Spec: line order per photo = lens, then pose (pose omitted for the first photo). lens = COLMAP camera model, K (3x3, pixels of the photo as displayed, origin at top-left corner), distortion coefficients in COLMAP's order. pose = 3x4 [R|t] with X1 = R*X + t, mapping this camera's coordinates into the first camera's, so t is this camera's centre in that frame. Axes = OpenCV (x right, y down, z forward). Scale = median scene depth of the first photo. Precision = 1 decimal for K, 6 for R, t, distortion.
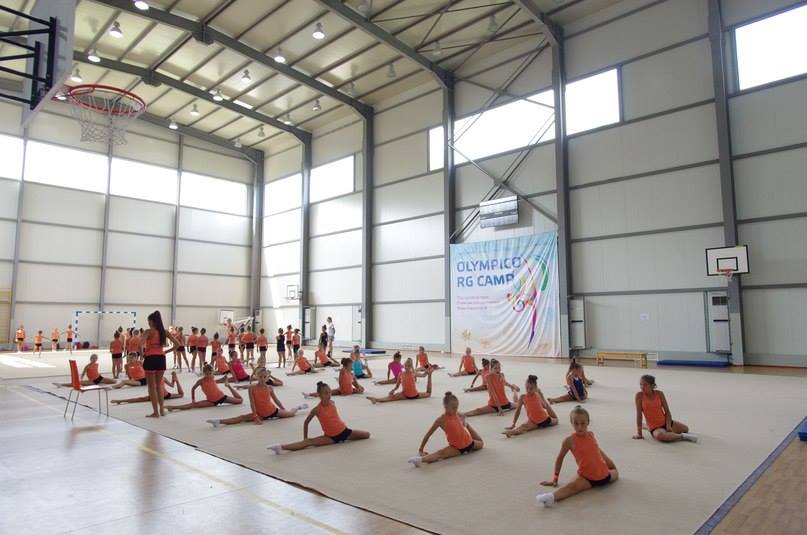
lens RADIAL K [[534.3, 0, 406.1], [0, 534.3, 259.2], [0, 0, 1]] dist [-0.028074, 0.027094]
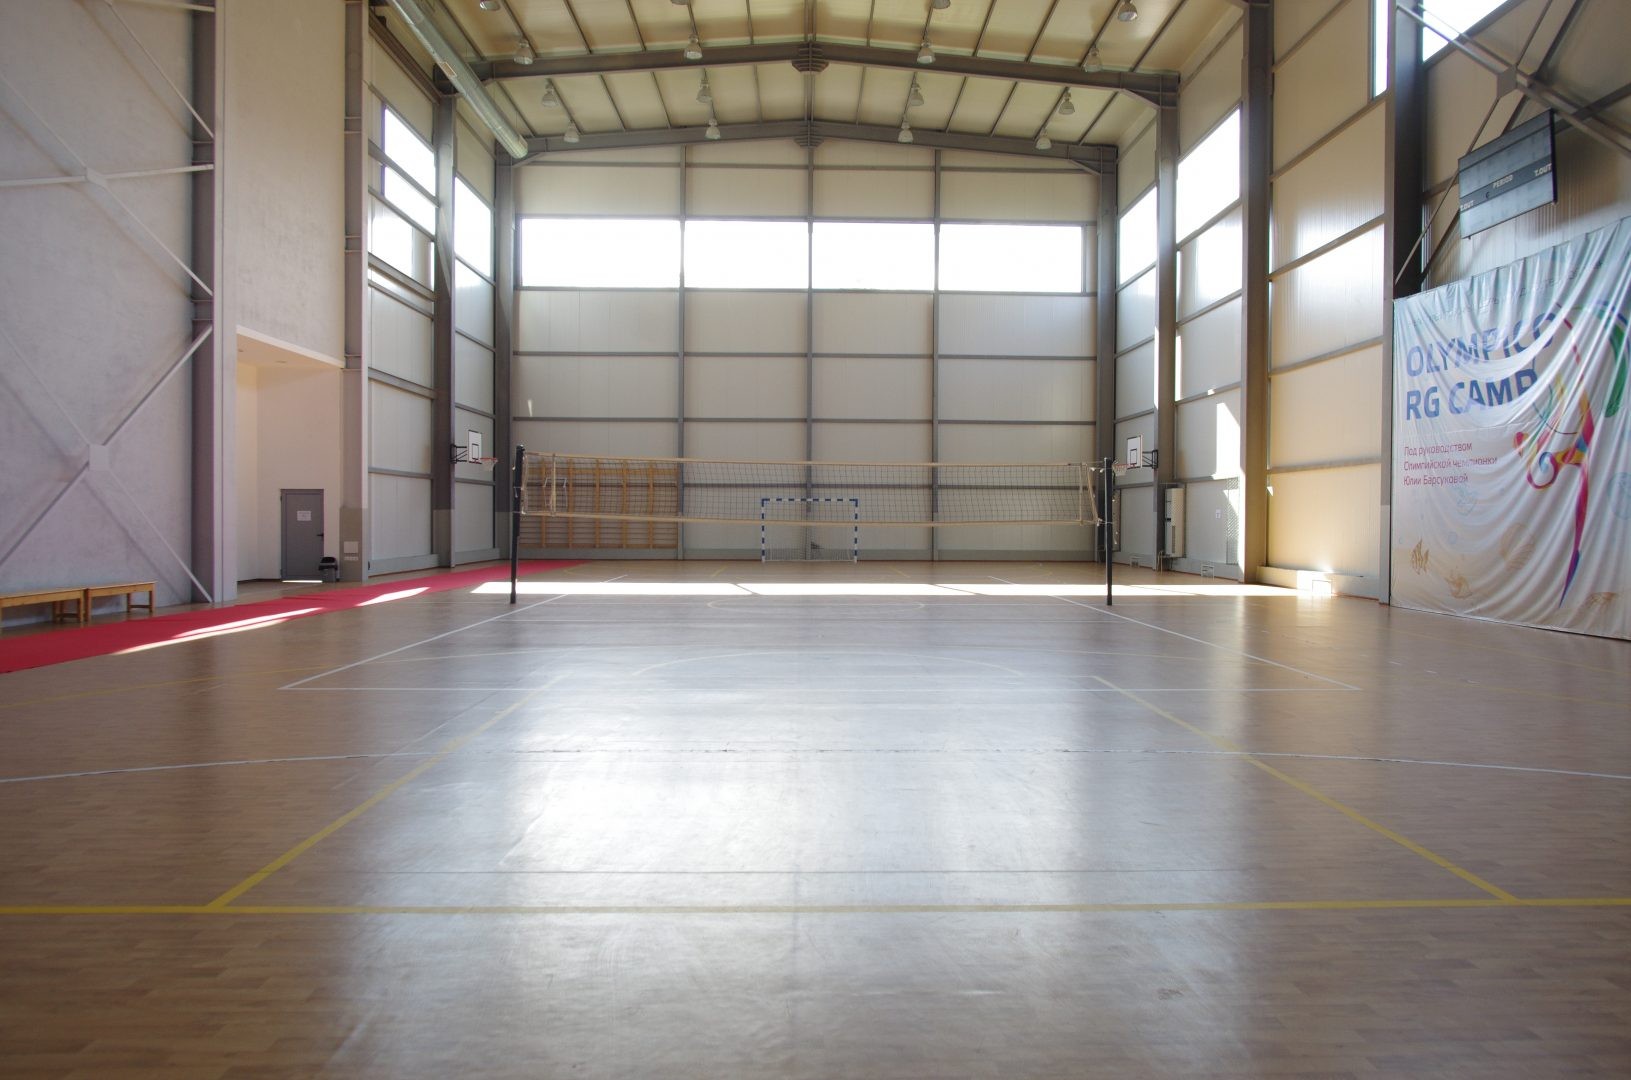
lens RADIAL K [[1079.9, 0, 820.8], [0, 1079.9, 523.2], [0, 0, 1]] dist [-0.028074, 0.027094]
pose [[0.708216, 0.008034, -0.705951, 0.280349], [0.078687, 0.992807, 0.090239, 0.022083], [0.701597, -0.119458, 0.702489, 0.199702]]
